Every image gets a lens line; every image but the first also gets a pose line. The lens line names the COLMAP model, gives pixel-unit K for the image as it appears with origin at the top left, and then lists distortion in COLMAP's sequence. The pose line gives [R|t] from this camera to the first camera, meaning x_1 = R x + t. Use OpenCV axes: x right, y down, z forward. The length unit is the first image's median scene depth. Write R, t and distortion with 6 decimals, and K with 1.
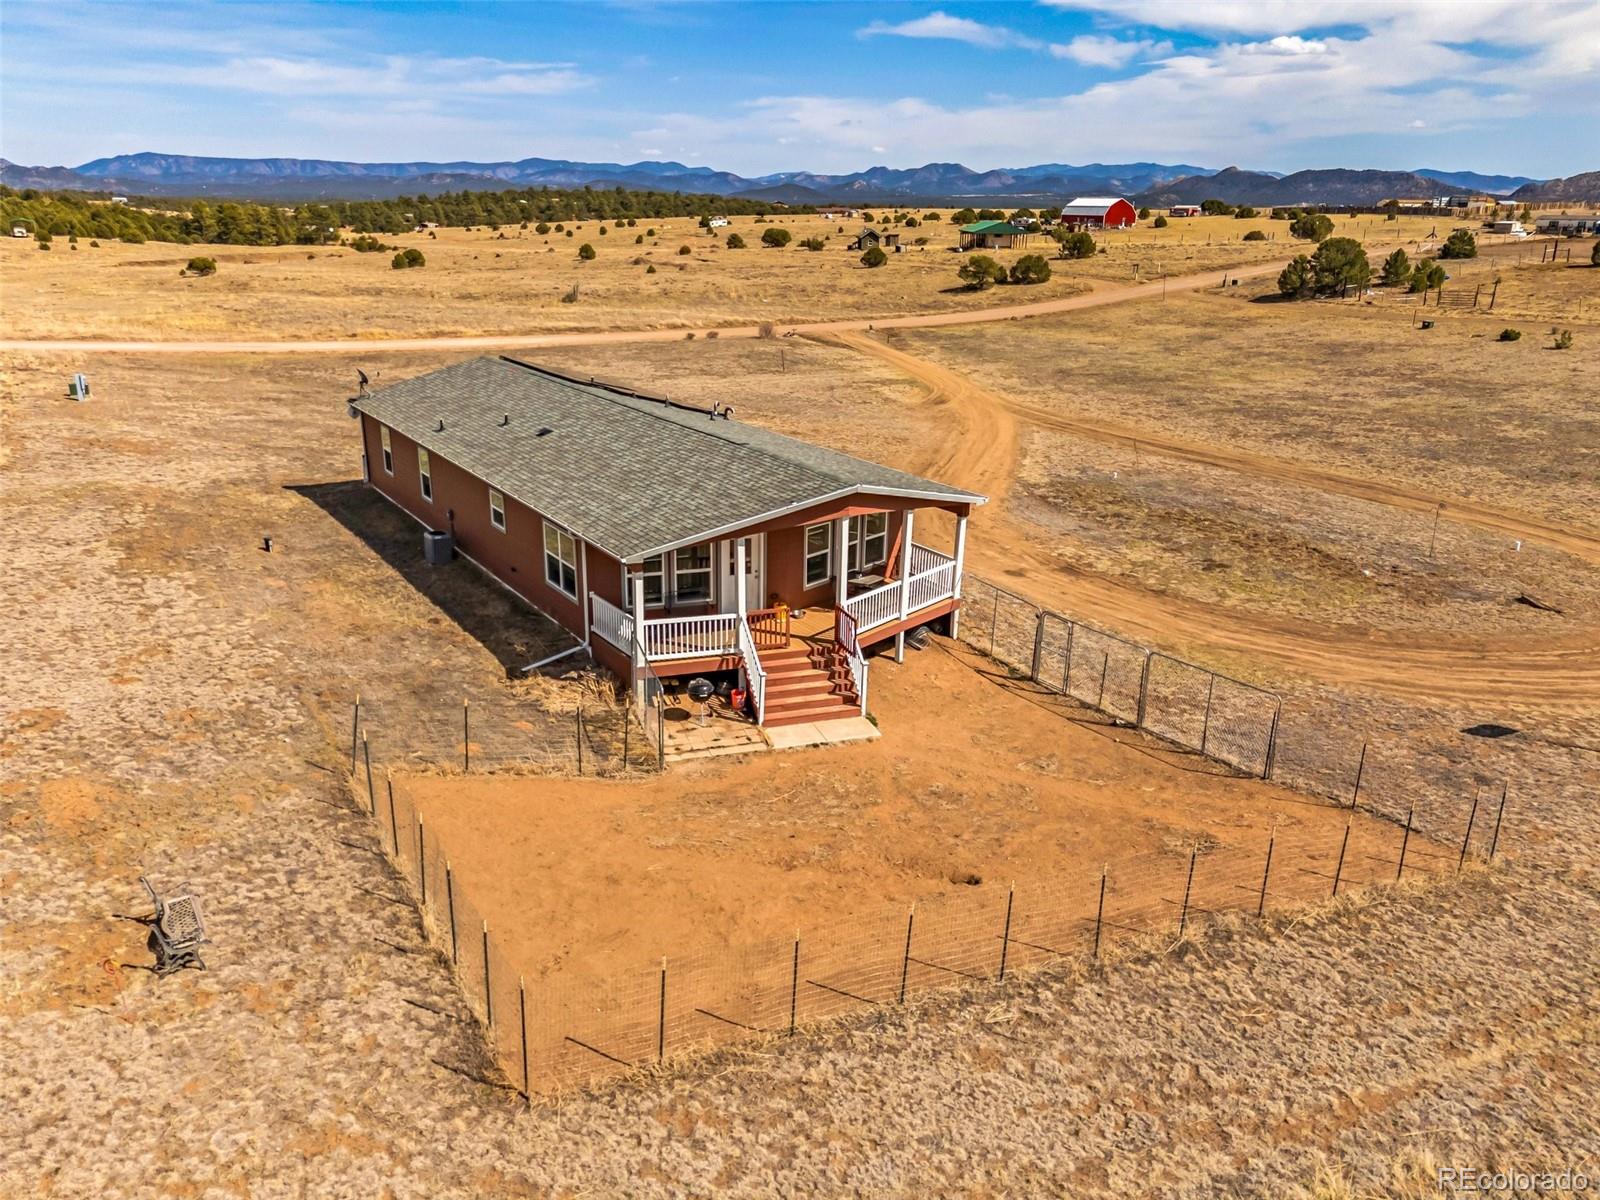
lens RADIAL K [[1167.1, 0, 800.0], [0, 1167.1, 600.0], [0, 0, 1]] dist [0.064907, -0.050831]
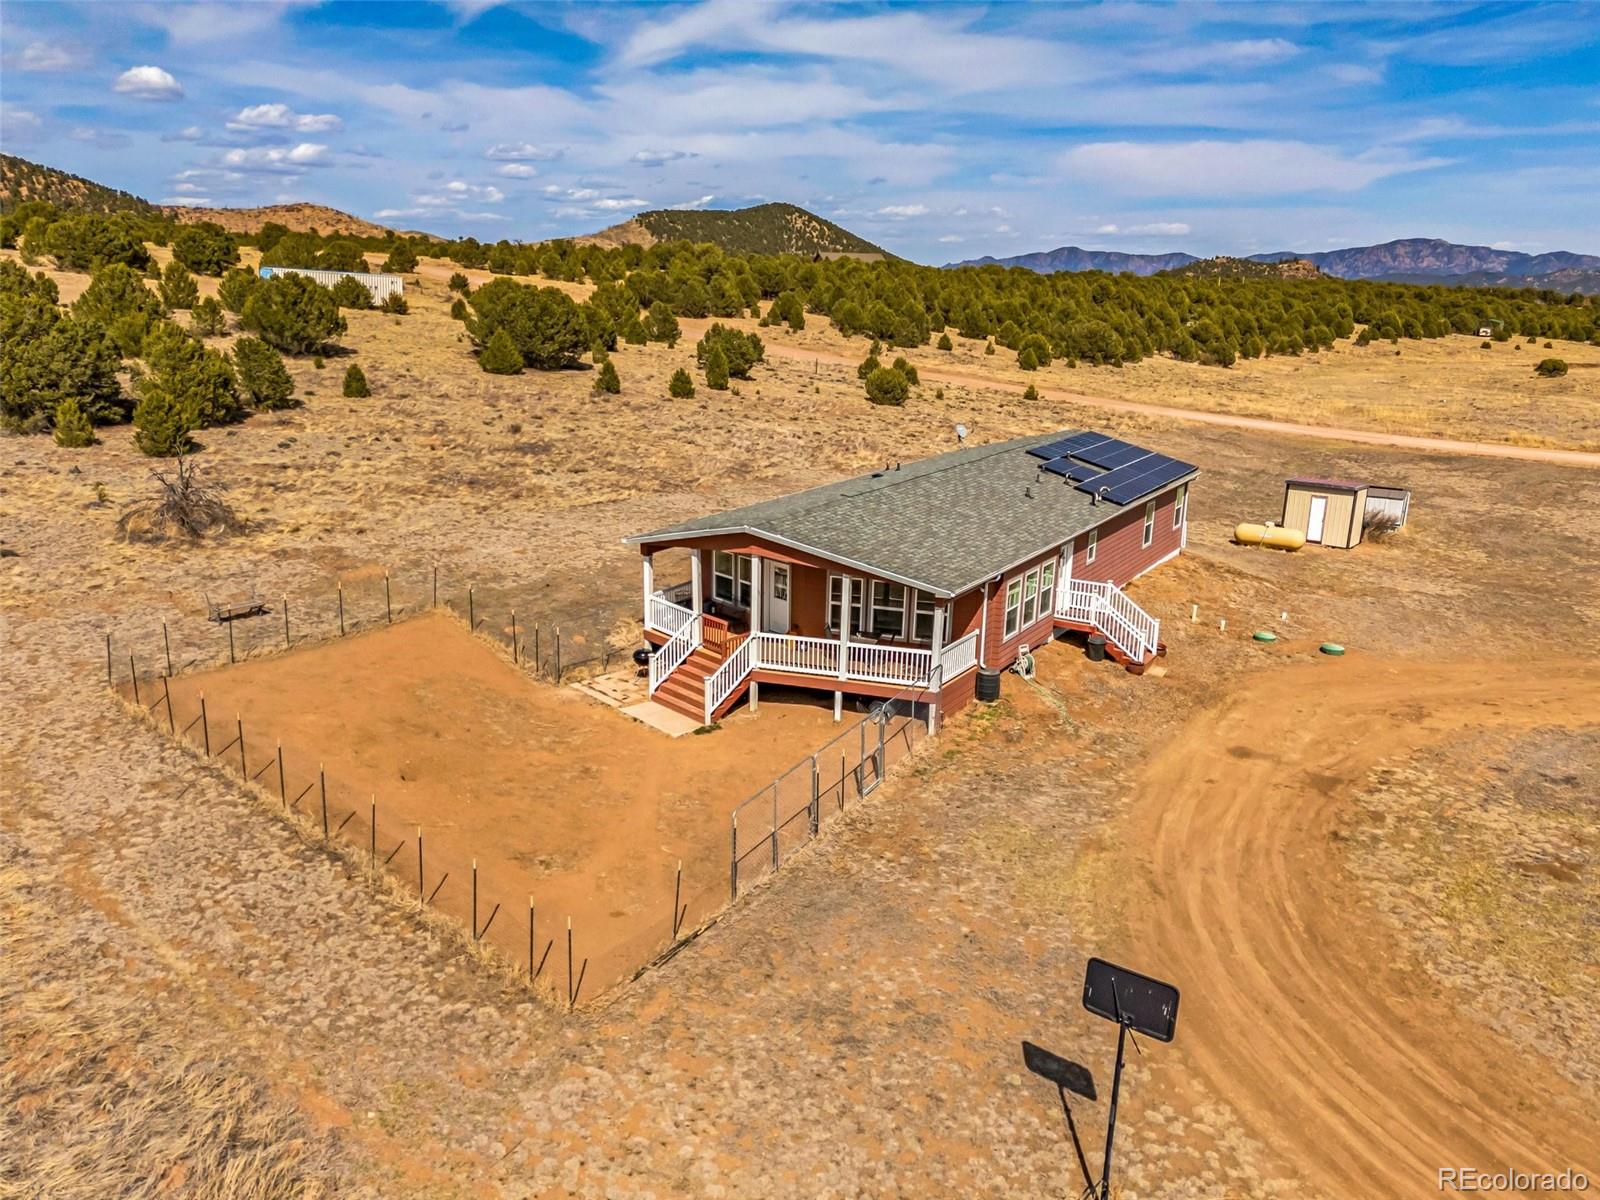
lens RADIAL K [[1167.1, 0, 800.0], [0, 1167.1, 600.0], [0, 0, 1]] dist [0.064907, -0.050831]
pose [[0.445336, 0.249620, -0.859864, 0.934554], [-0.308696, 0.944275, 0.114246, -0.156432], [0.840466, 0.214559, 0.497576, 0.433968]]
